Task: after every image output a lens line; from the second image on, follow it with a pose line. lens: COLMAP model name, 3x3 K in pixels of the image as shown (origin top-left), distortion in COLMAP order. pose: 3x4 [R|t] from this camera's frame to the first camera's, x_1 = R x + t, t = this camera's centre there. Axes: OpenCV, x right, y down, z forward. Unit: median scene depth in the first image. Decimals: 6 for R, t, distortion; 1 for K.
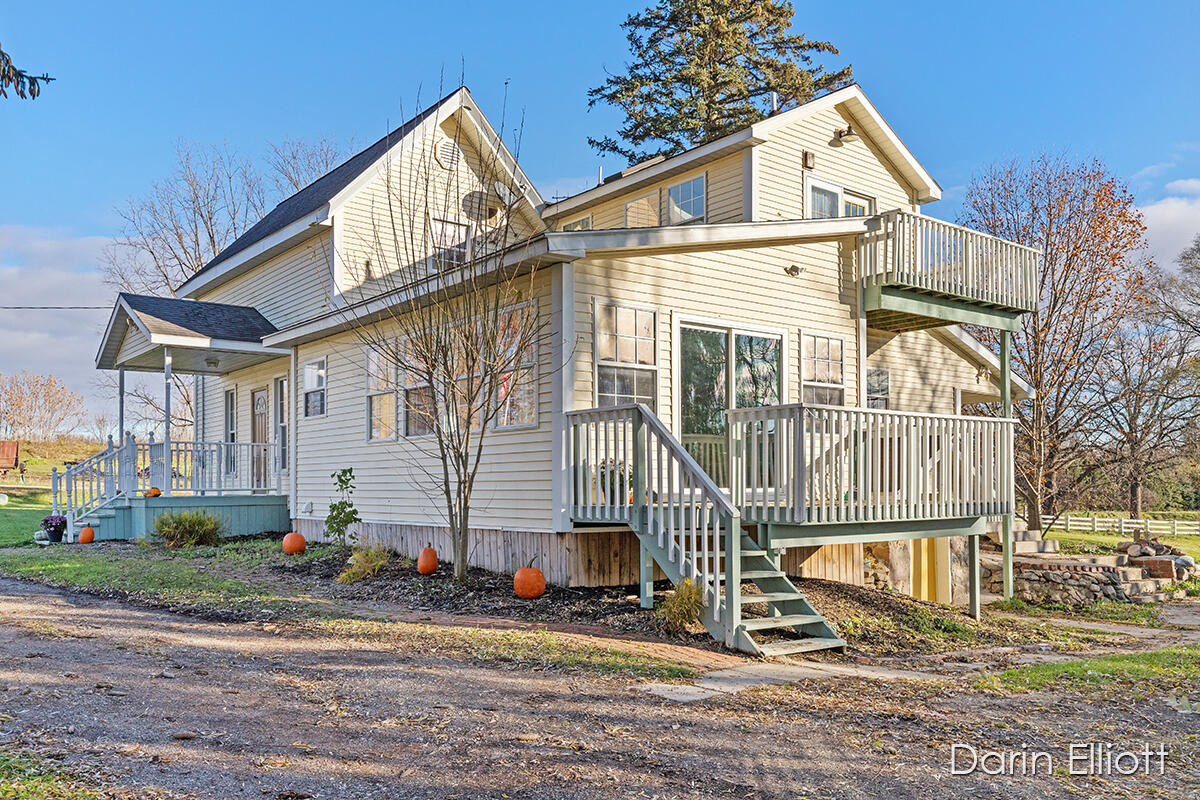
lens RADIAL K [[958.8, 0, 600.4], [0, 958.8, 400.6], [0, 0, 1]] dist [0.001173, -0.000024]
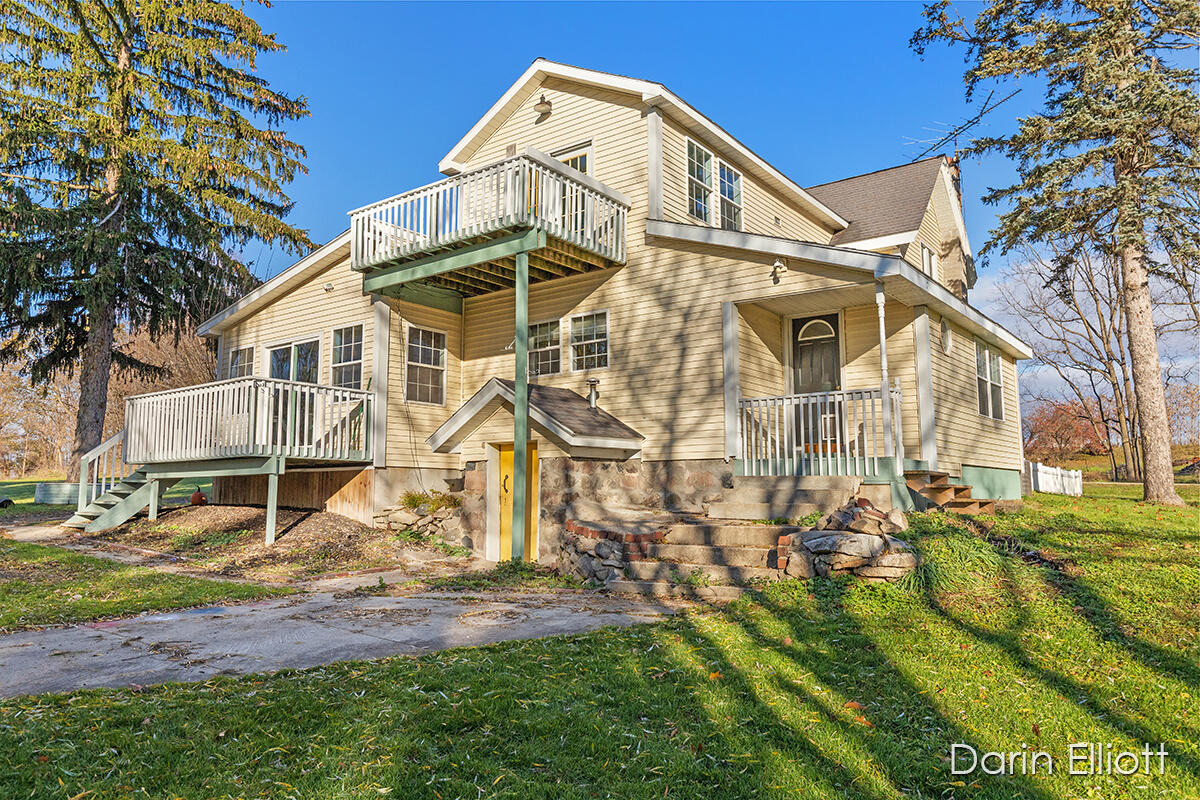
lens RADIAL K [[825.9, 0, 600.5], [0, 825.9, 397.6], [0, 0, 1]] dist [0.000669, 0.000000]
pose [[0.260352, -0.118728, -0.958186, 1.014947], [0.094197, 0.990800, -0.097175, 0.124092], [0.960908, -0.064959, 0.269141, 0.746826]]
